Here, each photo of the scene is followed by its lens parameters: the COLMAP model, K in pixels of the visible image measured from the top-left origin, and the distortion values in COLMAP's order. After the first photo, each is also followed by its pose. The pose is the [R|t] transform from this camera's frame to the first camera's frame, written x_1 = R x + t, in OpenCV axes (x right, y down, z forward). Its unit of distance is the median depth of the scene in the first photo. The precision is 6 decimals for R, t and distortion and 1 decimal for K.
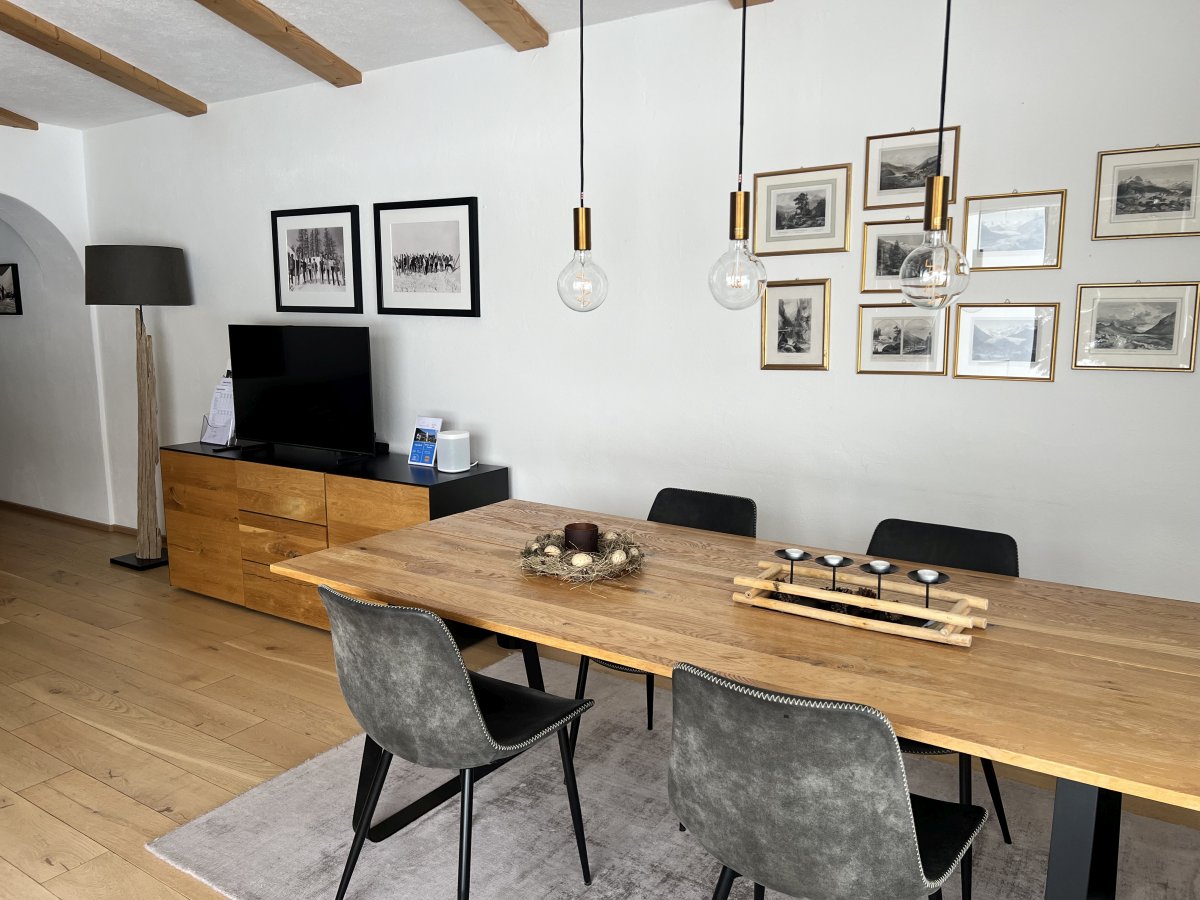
lens RADIAL K [[893.1, 0, 600.0], [0, 893.1, 450.0], [0, 0, 1]] dist [0.081688, -0.110518]
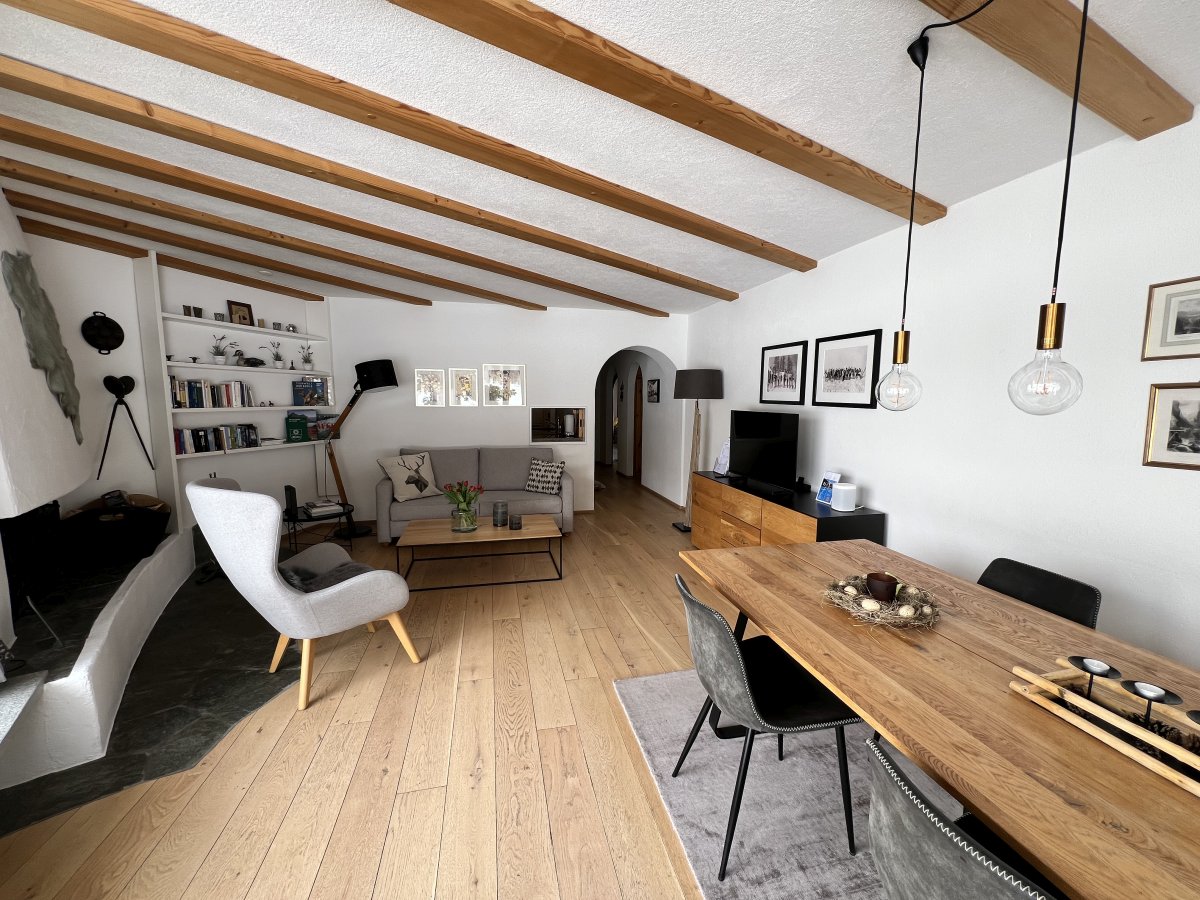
lens RADIAL K [[480.5, 0, 600.0], [0, 480.5, 453.5], [0, 0, 1]] dist [-0.001142, -0.000621]
pose [[0.726668, 0.084906, -0.681722, 0.090293], [-0.112481, 0.993646, 0.003858, -0.031023], [0.677718, 0.073877, 0.731601, 0.134499]]
